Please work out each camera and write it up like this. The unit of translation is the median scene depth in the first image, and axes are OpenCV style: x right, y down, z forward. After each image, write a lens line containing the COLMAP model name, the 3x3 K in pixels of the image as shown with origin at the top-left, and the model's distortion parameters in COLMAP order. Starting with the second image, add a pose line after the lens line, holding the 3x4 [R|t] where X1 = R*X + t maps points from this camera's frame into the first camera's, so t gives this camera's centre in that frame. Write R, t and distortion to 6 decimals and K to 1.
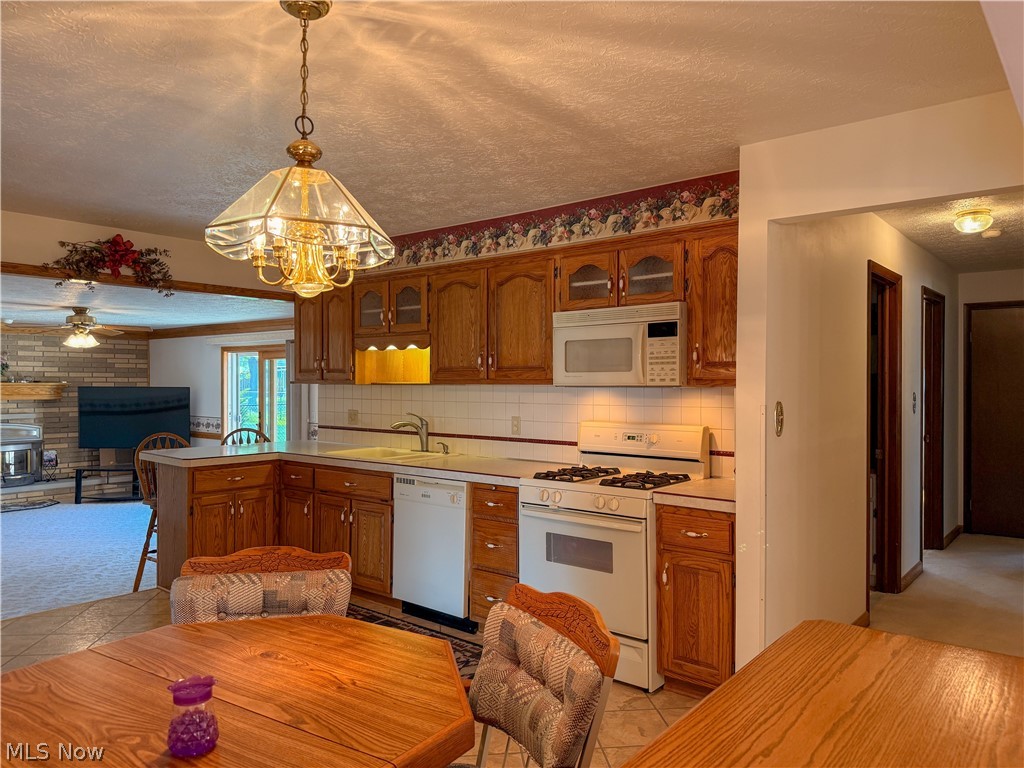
lens RADIAL K [[699.2, 0, 474.2], [0, 699.2, 380.1], [0, 0, 1]] dist [0.057440, -0.034572]
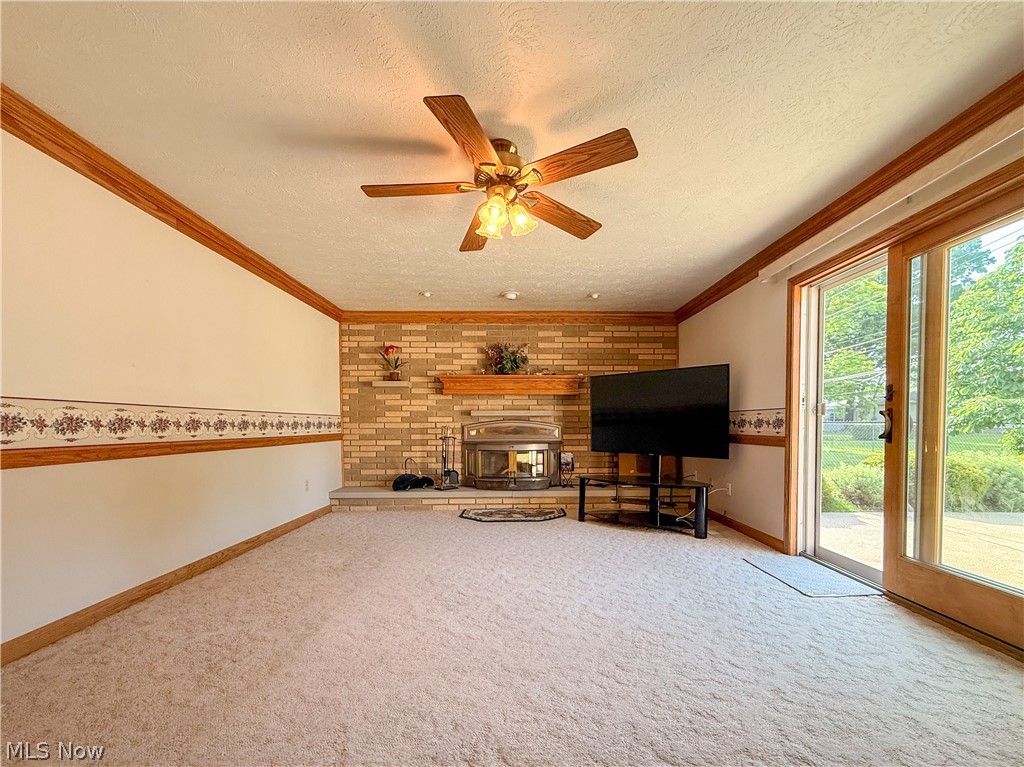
lens RADIAL K [[410.0, 0, 520.7], [0, 410.0, 443.1], [0, 0, 1]] dist [-0.000055, 0.000344]
pose [[0.657668, 0.024748, -0.752902, -0.639956], [0.009280, 0.999118, 0.040948, 0.168153], [0.753251, -0.033916, 0.656858, 1.589173]]
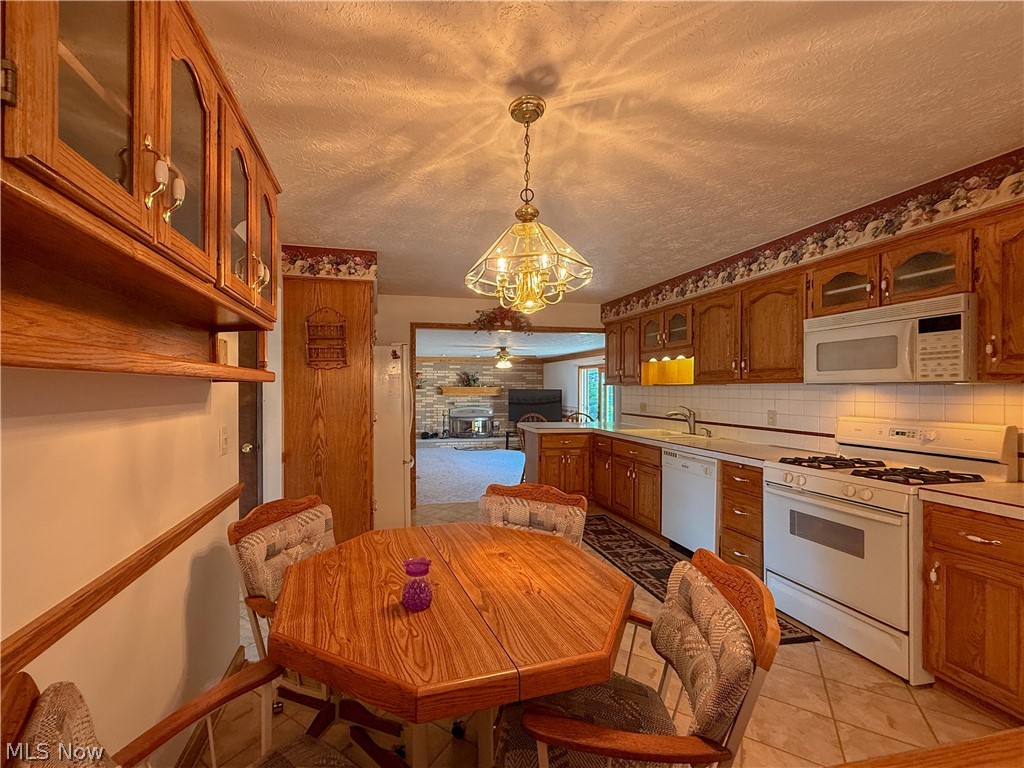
lens RADIAL K [[410.0, 0, 466.1], [0, 410.0, 388.1], [0, 0, 1]] dist [-0.000055, 0.000344]
pose [[0.792543, 0.001981, -0.609813, 0.079592], [-0.002150, 0.999998, 0.000455, 0.015616], [0.609812, 0.000951, 0.792545, 0.119125]]
